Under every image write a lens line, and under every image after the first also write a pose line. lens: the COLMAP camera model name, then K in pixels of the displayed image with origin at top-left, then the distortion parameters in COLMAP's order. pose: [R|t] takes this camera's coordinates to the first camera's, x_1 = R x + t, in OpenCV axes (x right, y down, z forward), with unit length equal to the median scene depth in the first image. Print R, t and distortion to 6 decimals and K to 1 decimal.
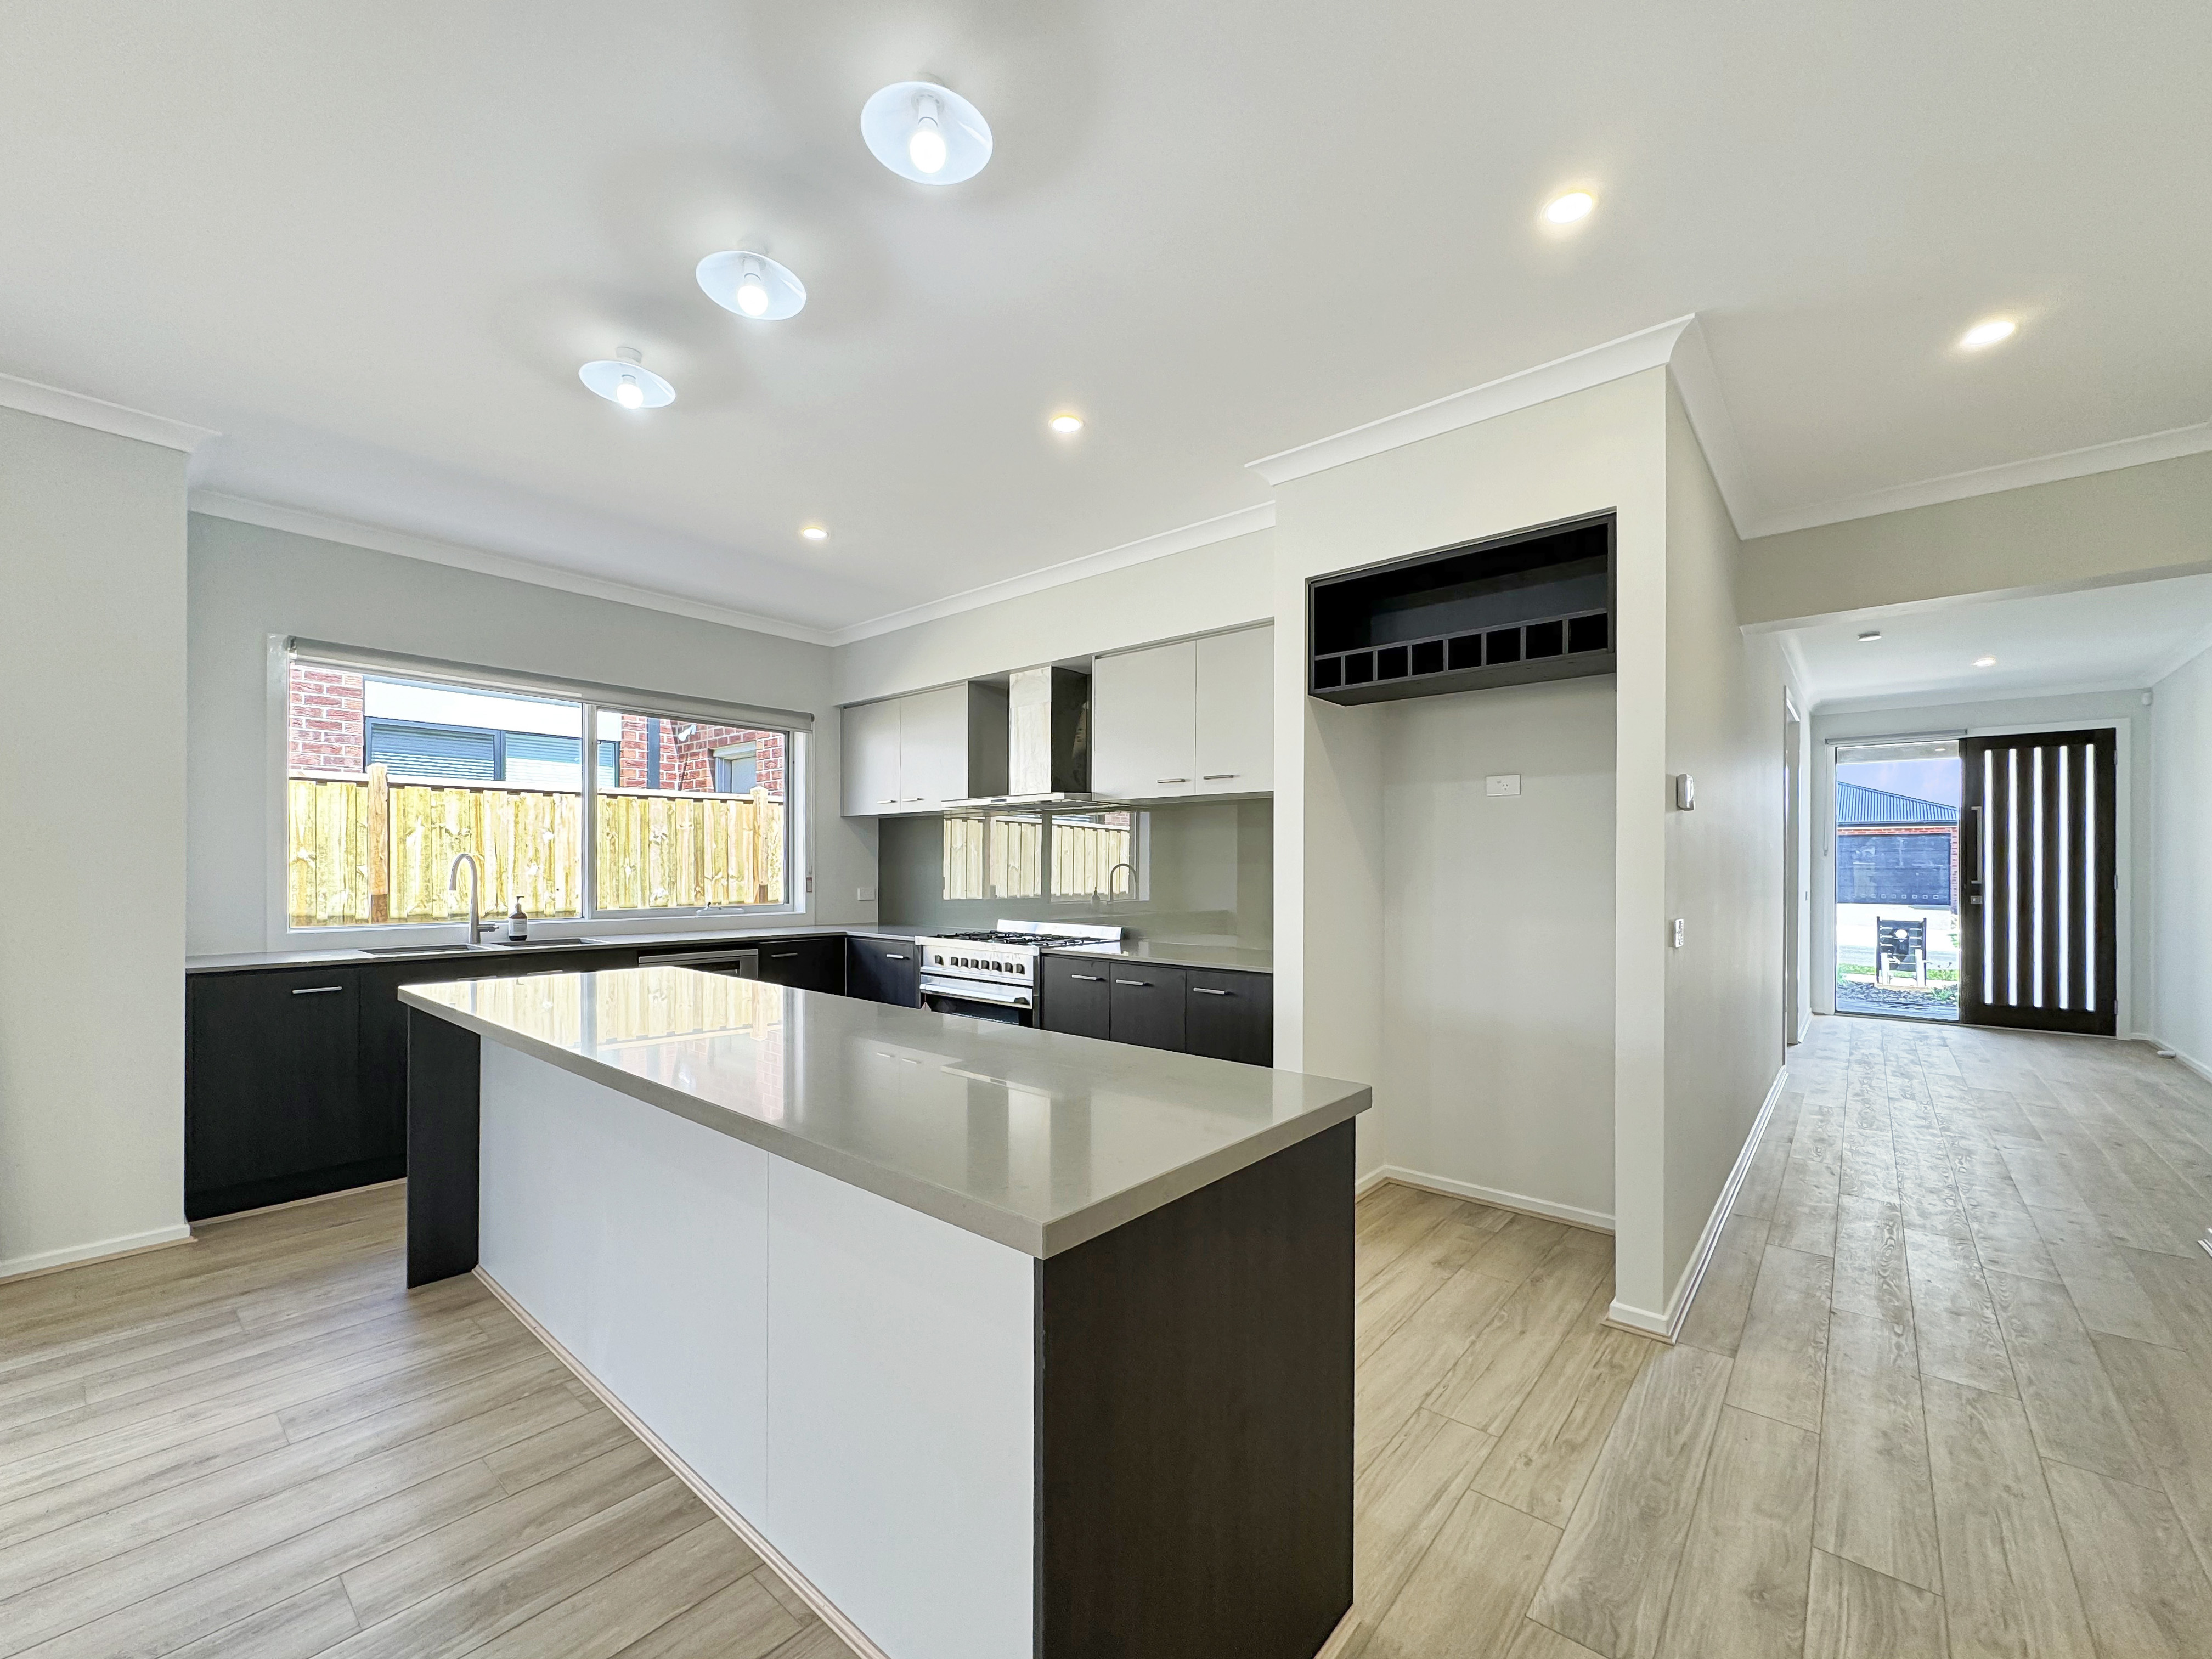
lens RADIAL K [[895.5, 0, 1101.0], [0, 895.5, 865.2], [0, 0, 1]] dist [0.002471, 0.000585]
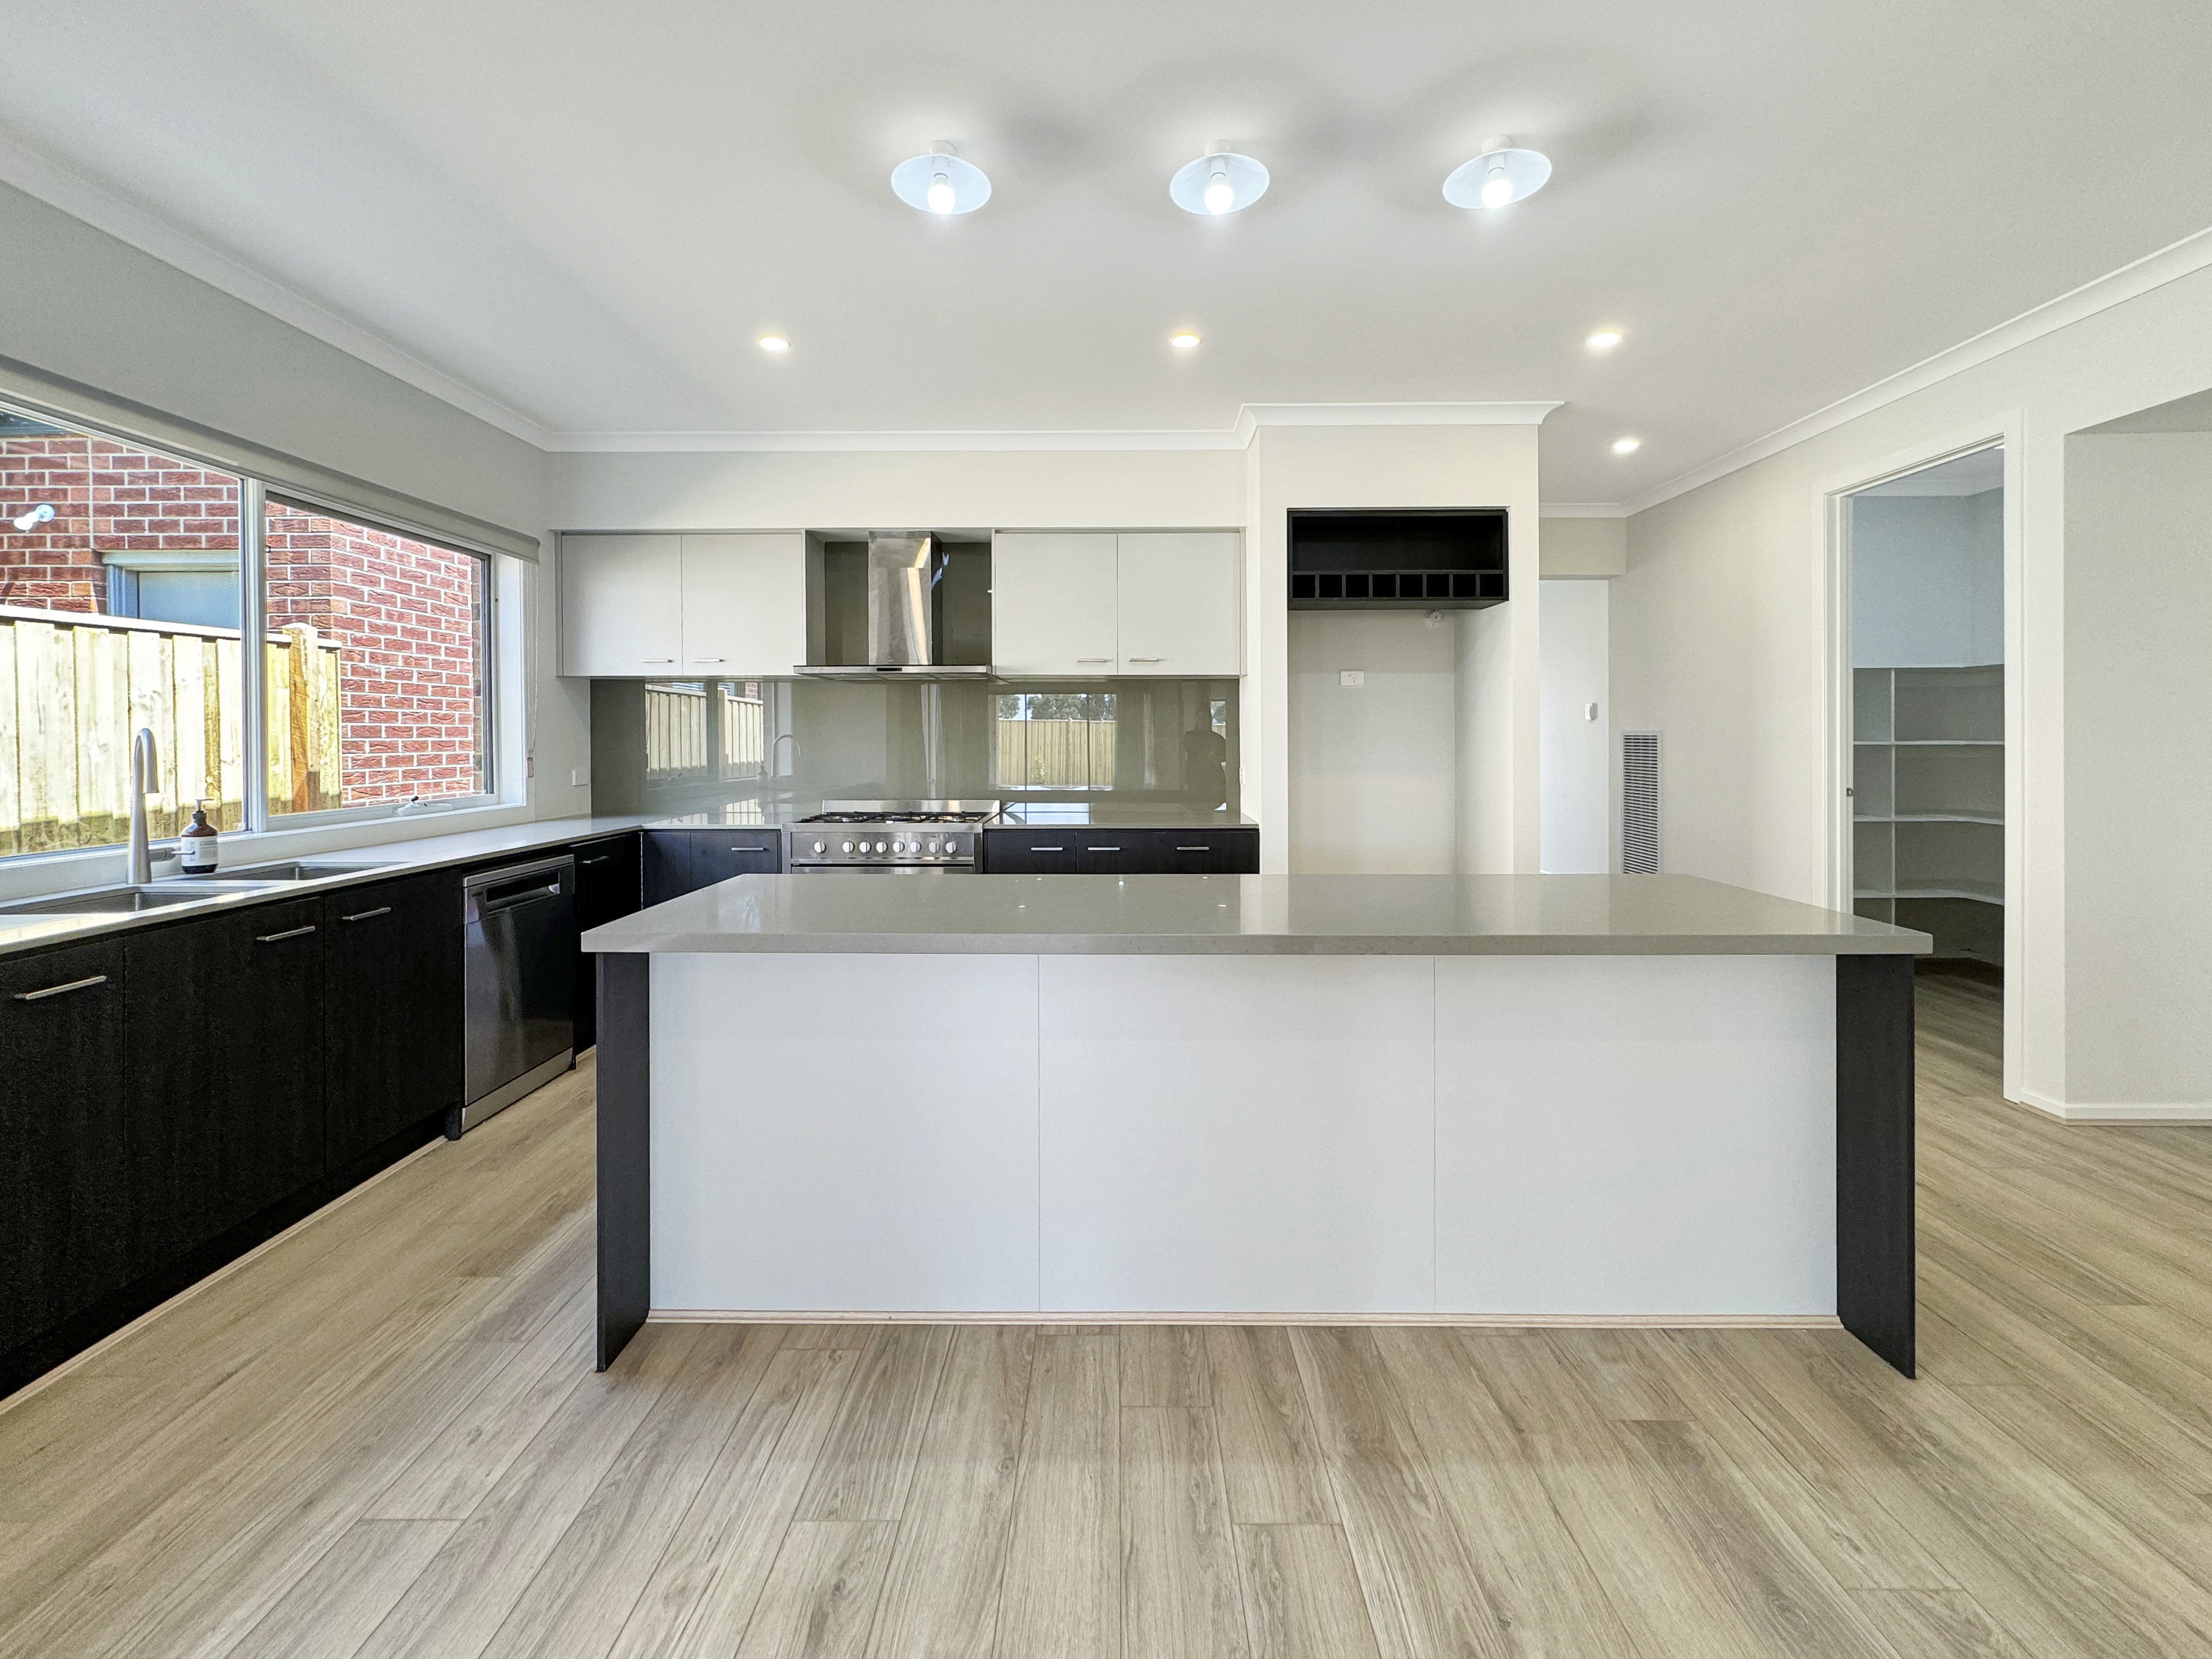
lens RADIAL K [[917.3, 0, 1104.5], [0, 917.3, 740.0], [0, 0, 1]] dist [0.013110, 0.000101]
pose [[0.762622, -0.006318, 0.646813, -0.635162], [0.004188, 0.999980, 0.004830, -0.003879], [-0.646831, -0.000975, 0.762633, 0.152427]]
